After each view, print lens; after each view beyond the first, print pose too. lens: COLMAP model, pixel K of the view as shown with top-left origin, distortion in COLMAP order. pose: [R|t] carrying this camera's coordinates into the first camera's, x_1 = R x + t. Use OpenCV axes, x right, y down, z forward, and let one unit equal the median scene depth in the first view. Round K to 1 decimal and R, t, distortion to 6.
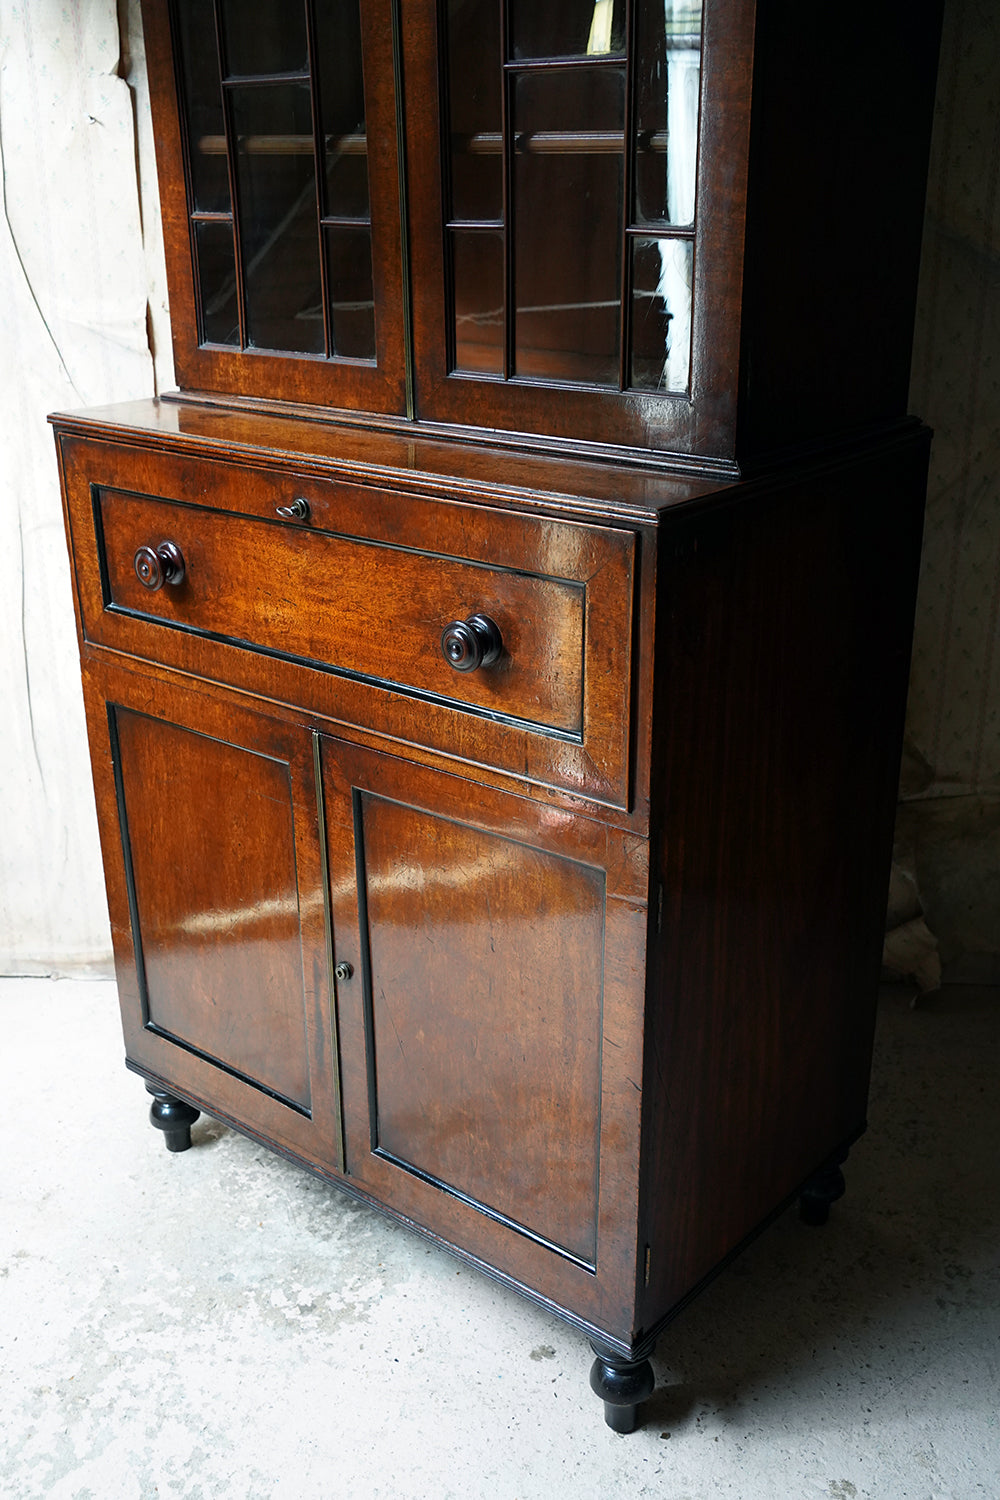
lens RADIAL K [[1523.2, 0, 497.8], [0, 1523.2, 756.0], [0, 0, 1]] dist [-0.032270, 0.168774]
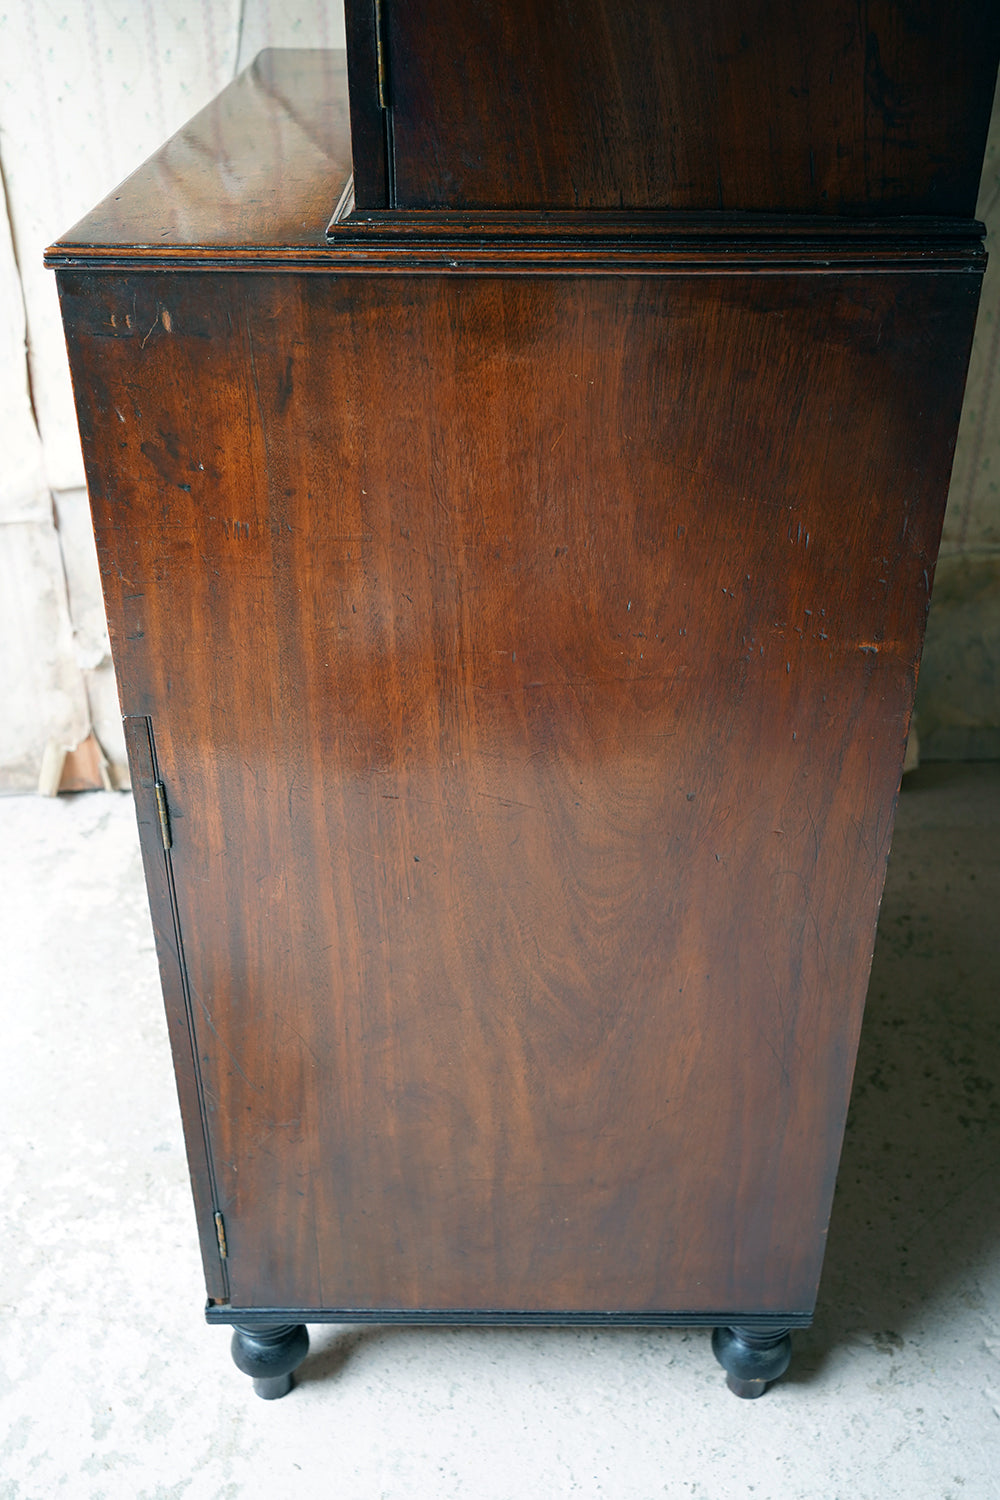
lens RADIAL K [[1522.4, 0, 502.0], [0, 1522.4, 751.8], [0, 0, 1]] dist [-0.034544, 0.168599]
pose [[0.993822, -0.043890, 0.101938, -0.069058], [0.027434, 0.987130, 0.157548, -0.010296], [-0.107540, -0.153778, 0.982236, 0.176493]]
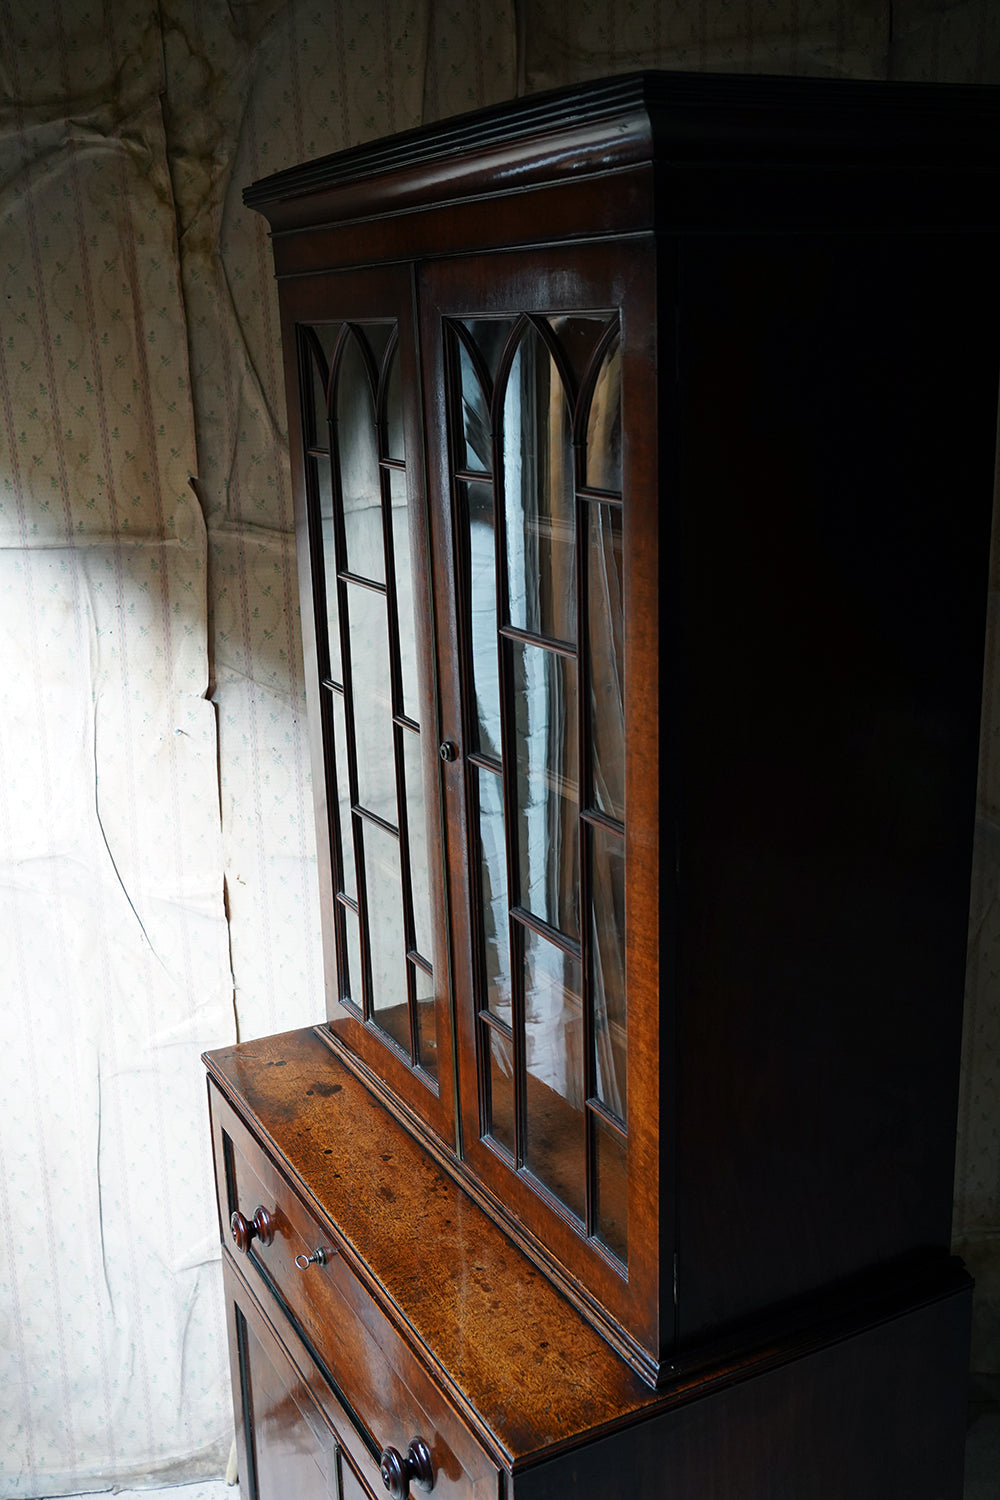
lens RADIAL K [[1526.9, 0, 503.8], [0, 1526.9, 754.5], [0, 0, 1]] dist [-0.036985, 0.177927]
pose [[0.988547, -0.052258, 0.141577, -0.221774], [0.069349, 0.990516, -0.118610, -0.293627], [-0.134036, 0.127070, 0.982796, -0.156446]]
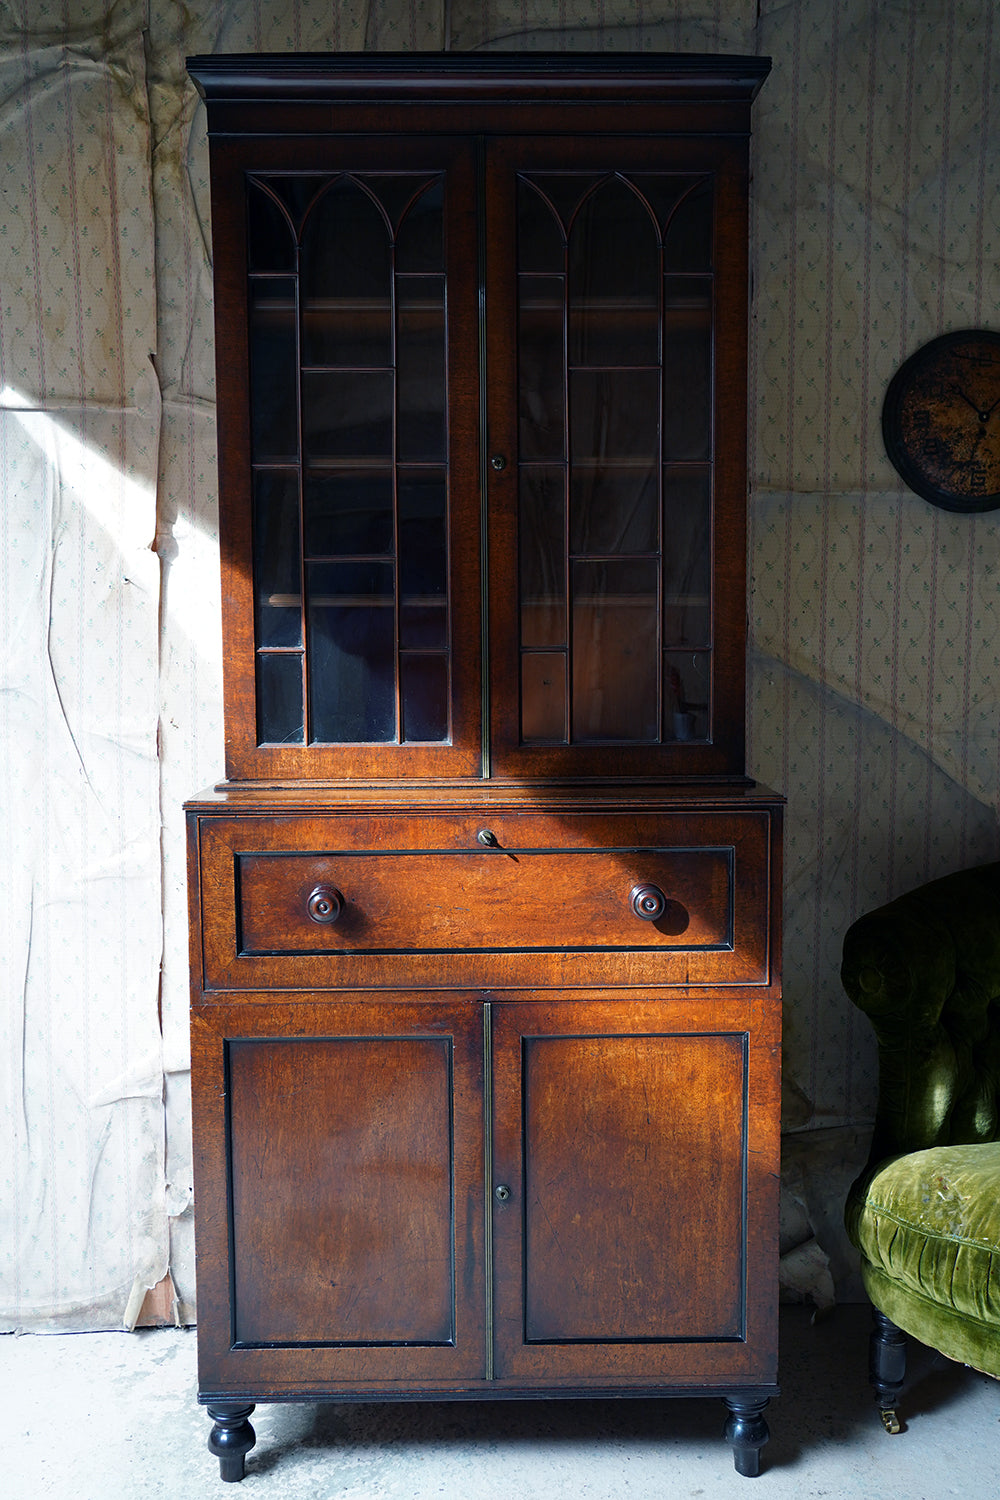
lens RADIAL K [[1526.9, 0, 503.8], [0, 1526.9, 754.5], [0, 0, 1]] dist [-0.036985, 0.177927]
pose [[0.992556, 0.004740, 0.121697, -0.127833], [0.029811, 0.959388, -0.280509, 0.098050], [-0.118084, 0.282049, 0.952105, -0.229031]]
